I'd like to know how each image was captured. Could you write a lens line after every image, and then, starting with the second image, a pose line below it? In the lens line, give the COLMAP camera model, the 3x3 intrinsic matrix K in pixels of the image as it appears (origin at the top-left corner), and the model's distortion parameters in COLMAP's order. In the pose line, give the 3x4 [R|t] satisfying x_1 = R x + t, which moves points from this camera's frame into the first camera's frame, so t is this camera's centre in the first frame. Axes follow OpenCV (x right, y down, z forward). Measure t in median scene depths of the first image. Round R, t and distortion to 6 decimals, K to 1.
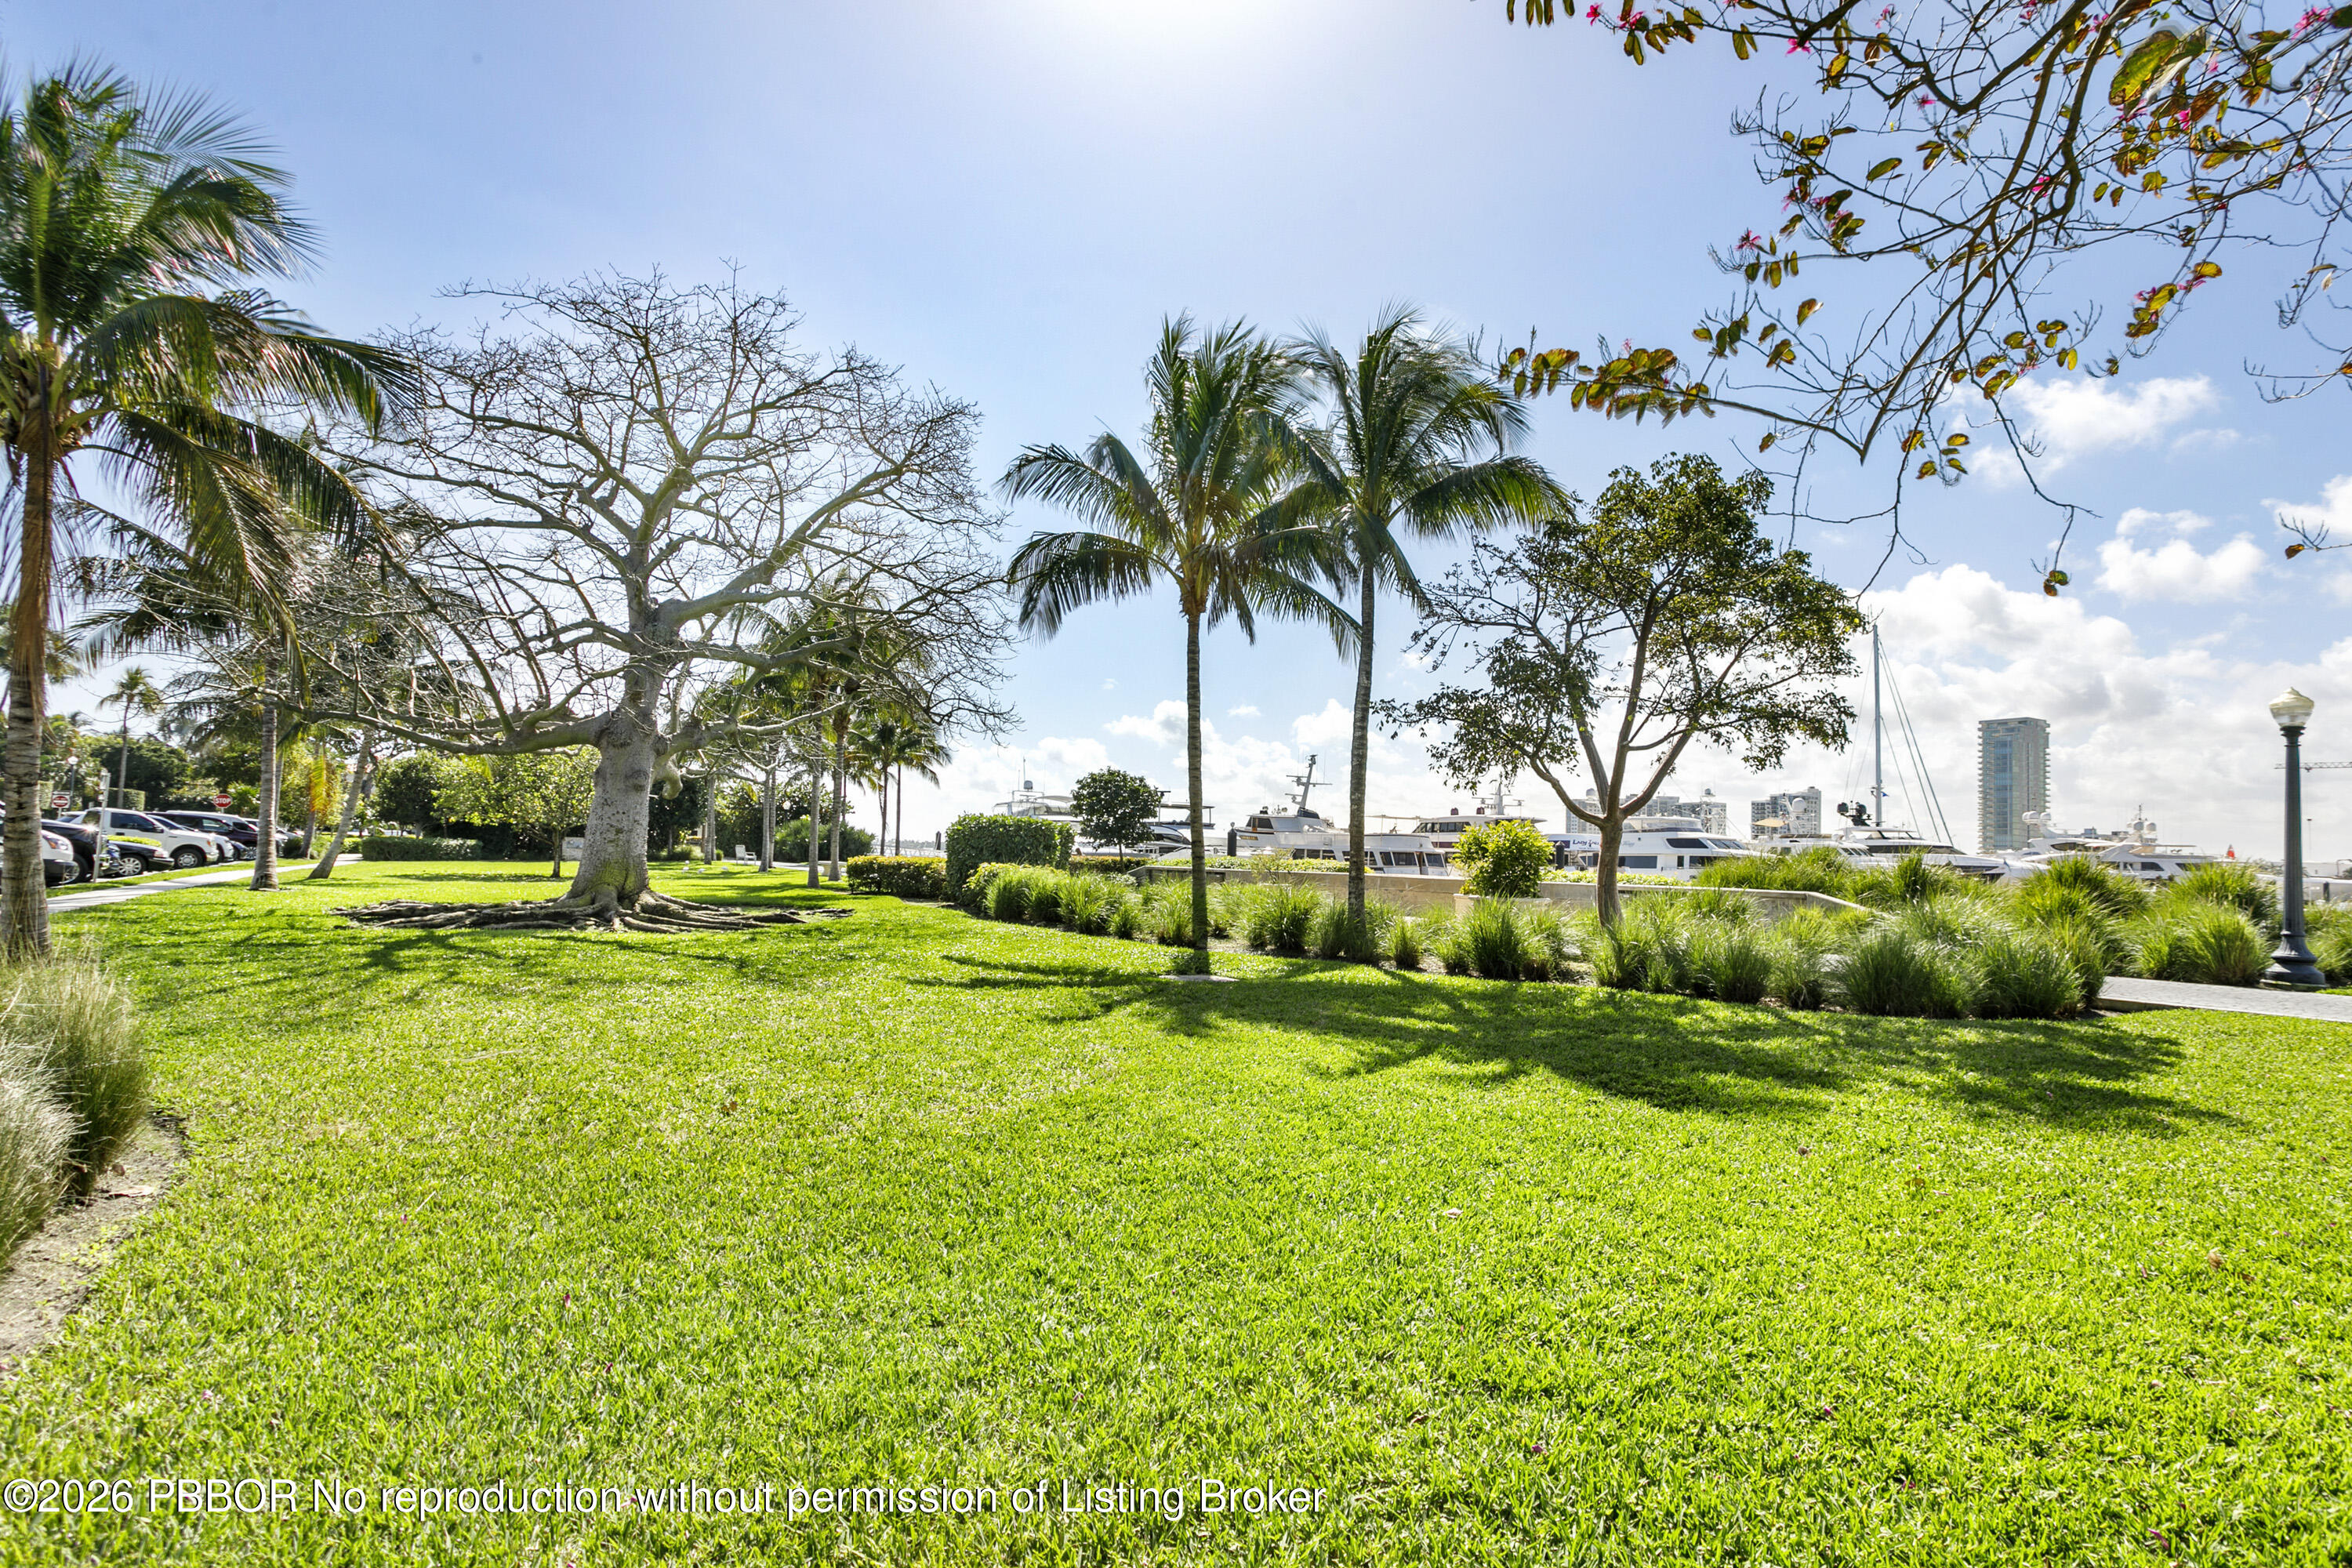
lens RADIAL K [[1131.5, 0, 1176.0], [0, 1131.5, 784.0], [0, 0, 1]] dist [-0.042671, 0.034094]
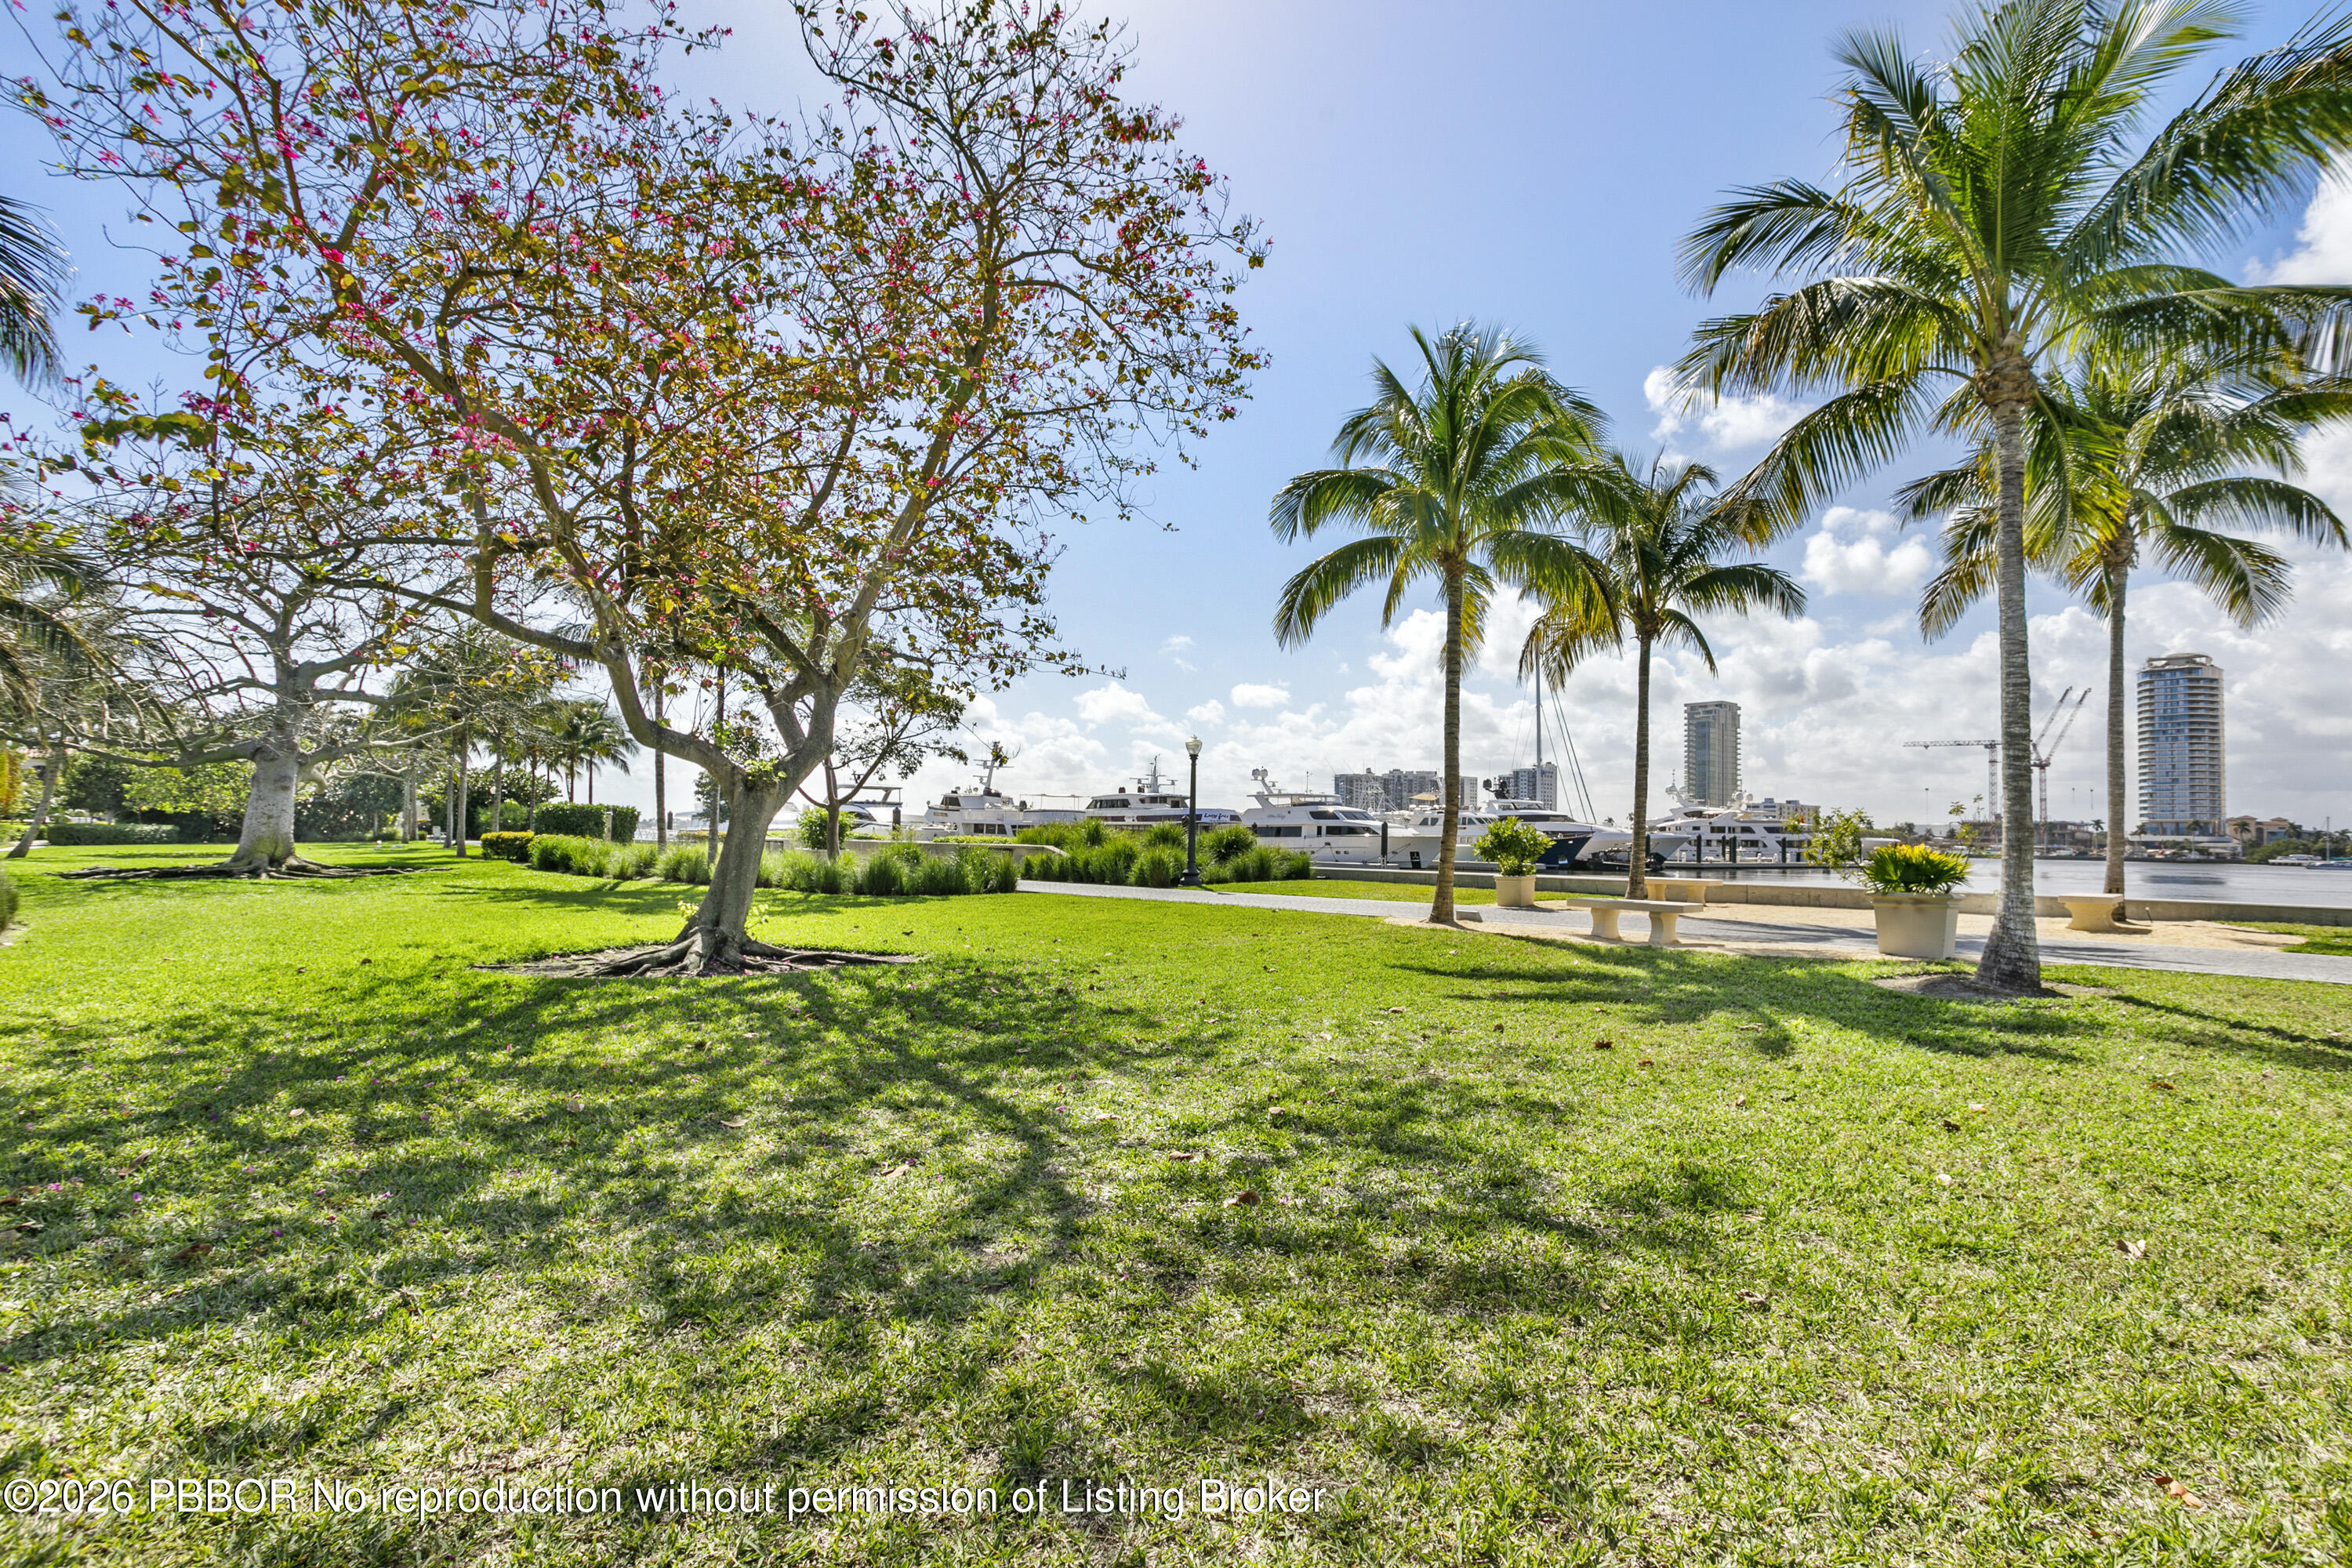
lens RADIAL K [[1131.5, 0, 1176.0], [0, 1131.5, 784.0], [0, 0, 1]] dist [-0.042671, 0.034094]
pose [[0.986222, -0.006872, 0.165286, 0.199318], [0.003309, 0.999756, 0.021824, -0.013644], [-0.165396, -0.020976, 0.986004, -0.296407]]
